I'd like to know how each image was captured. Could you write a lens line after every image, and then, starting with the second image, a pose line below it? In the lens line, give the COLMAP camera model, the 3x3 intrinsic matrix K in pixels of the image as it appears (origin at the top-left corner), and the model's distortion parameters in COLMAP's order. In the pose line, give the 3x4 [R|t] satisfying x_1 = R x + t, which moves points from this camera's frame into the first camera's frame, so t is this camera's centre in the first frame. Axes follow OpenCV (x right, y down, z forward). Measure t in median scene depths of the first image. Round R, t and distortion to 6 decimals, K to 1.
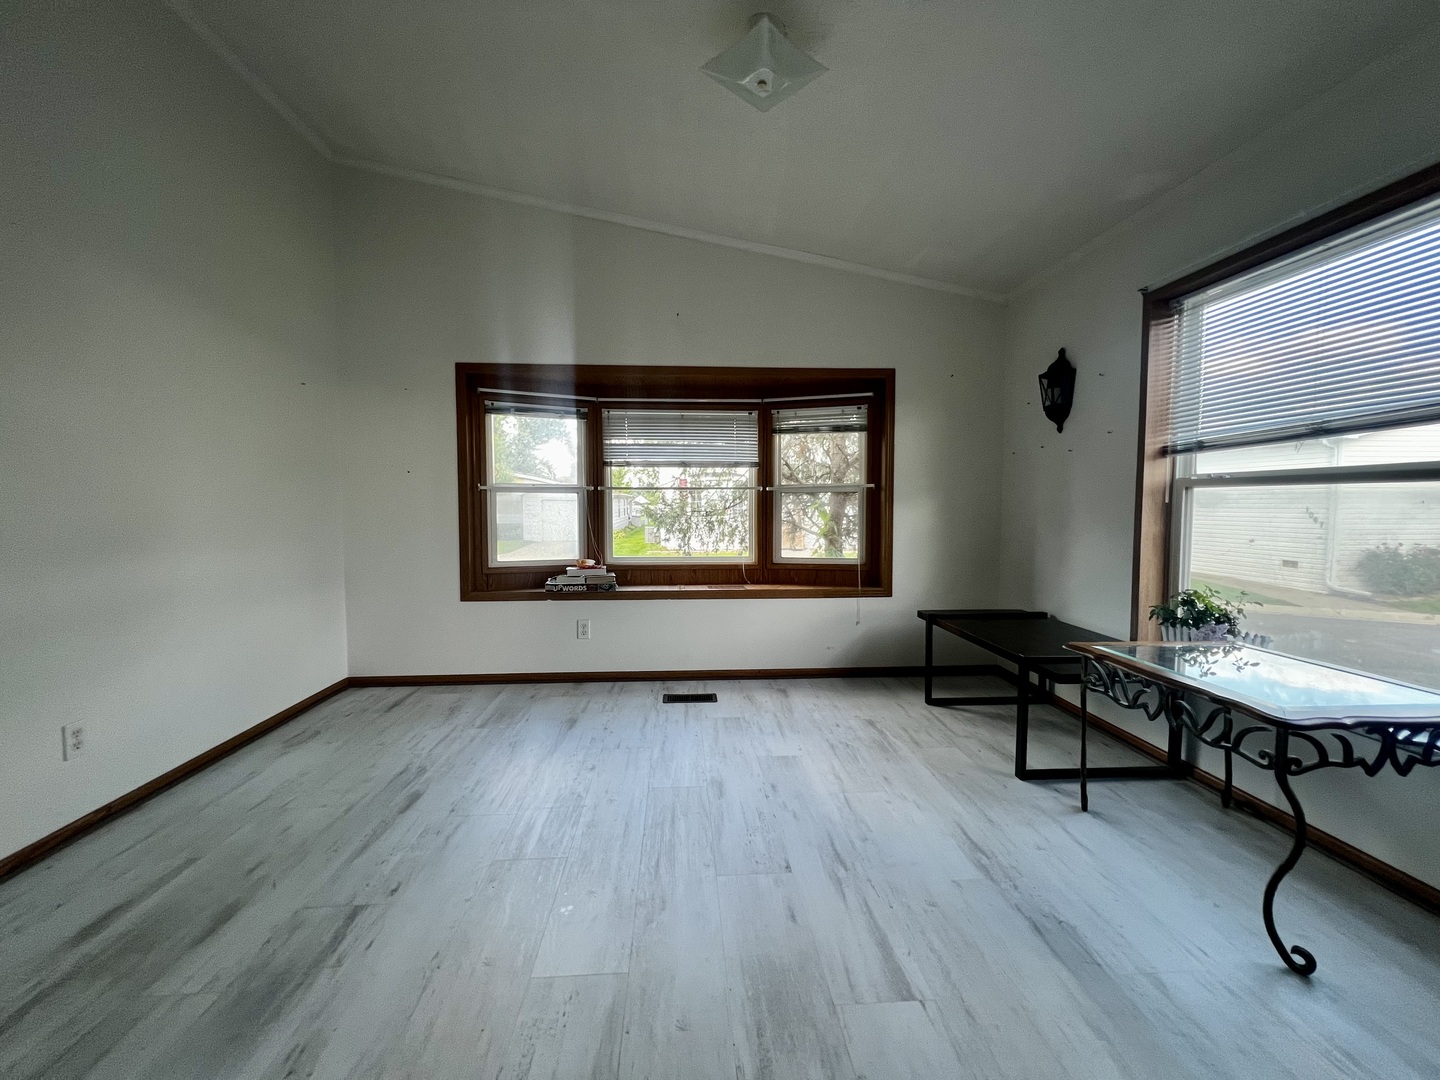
lens RADIAL K [[587.0, 0, 693.1], [0, 587.0, 538.3], [0, 0, 1]] dist [-0.005790, 0.000895]
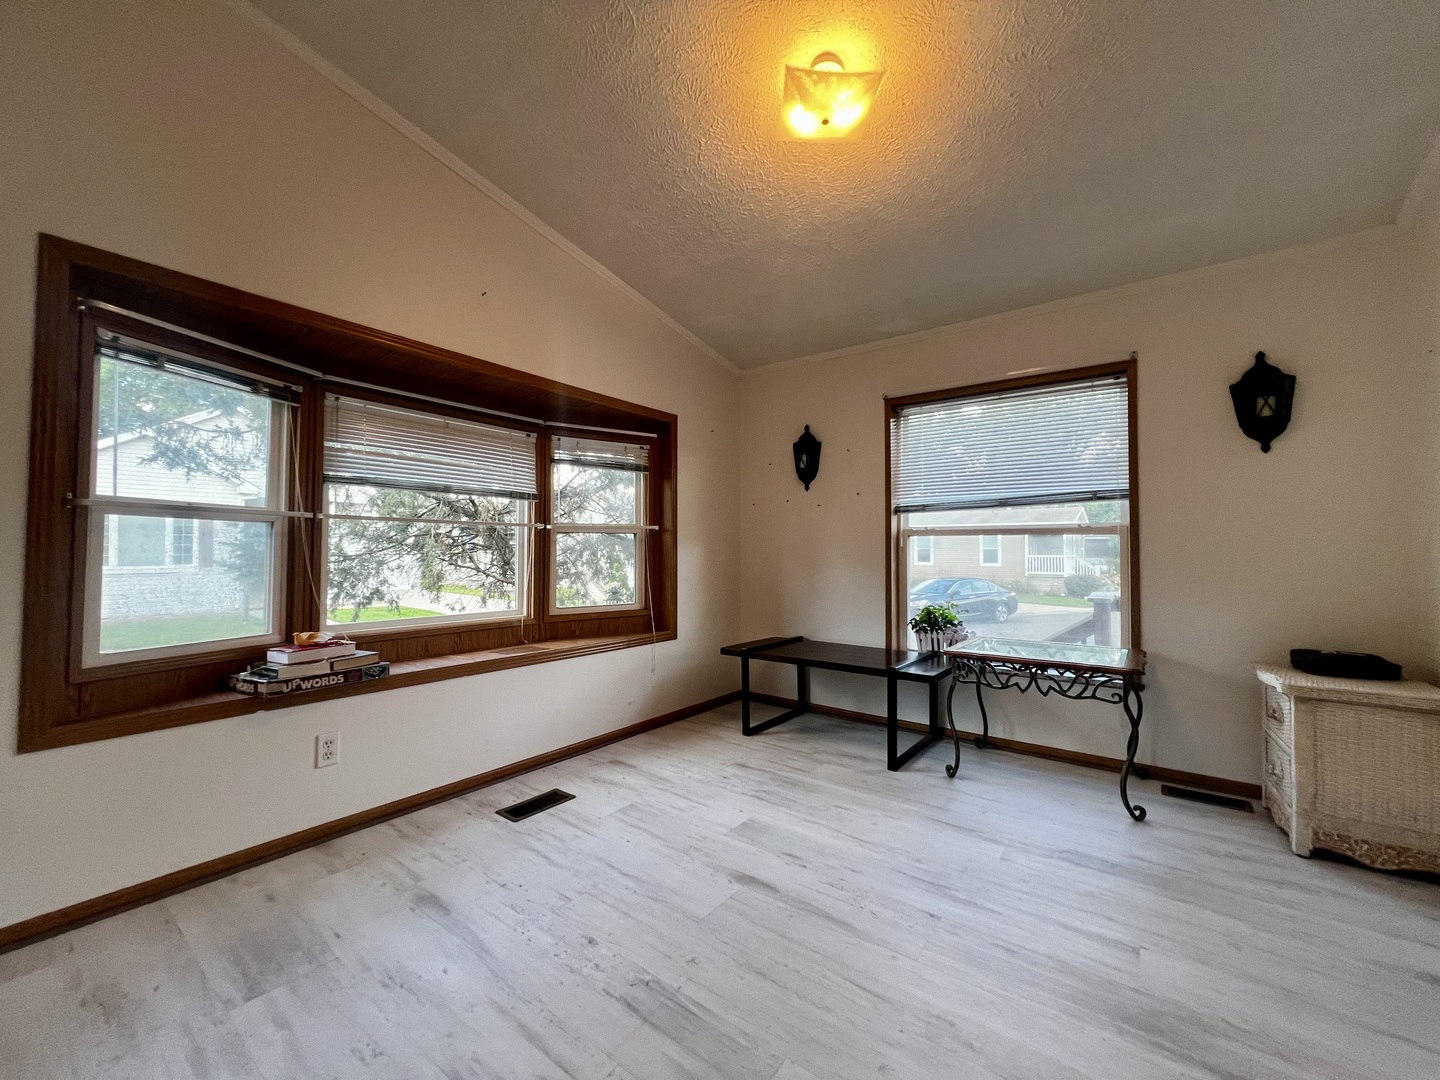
lens RADIAL K [[587.0, 0, 747.3], [0, 587.0, 532.4], [0, 0, 1]] dist [-0.005790, 0.000895]
pose [[0.632997, 0.029758, 0.773582, -0.409970], [0.039222, 0.996745, -0.070437, -0.006838], [-0.773160, 0.074928, 0.629769, 0.296981]]
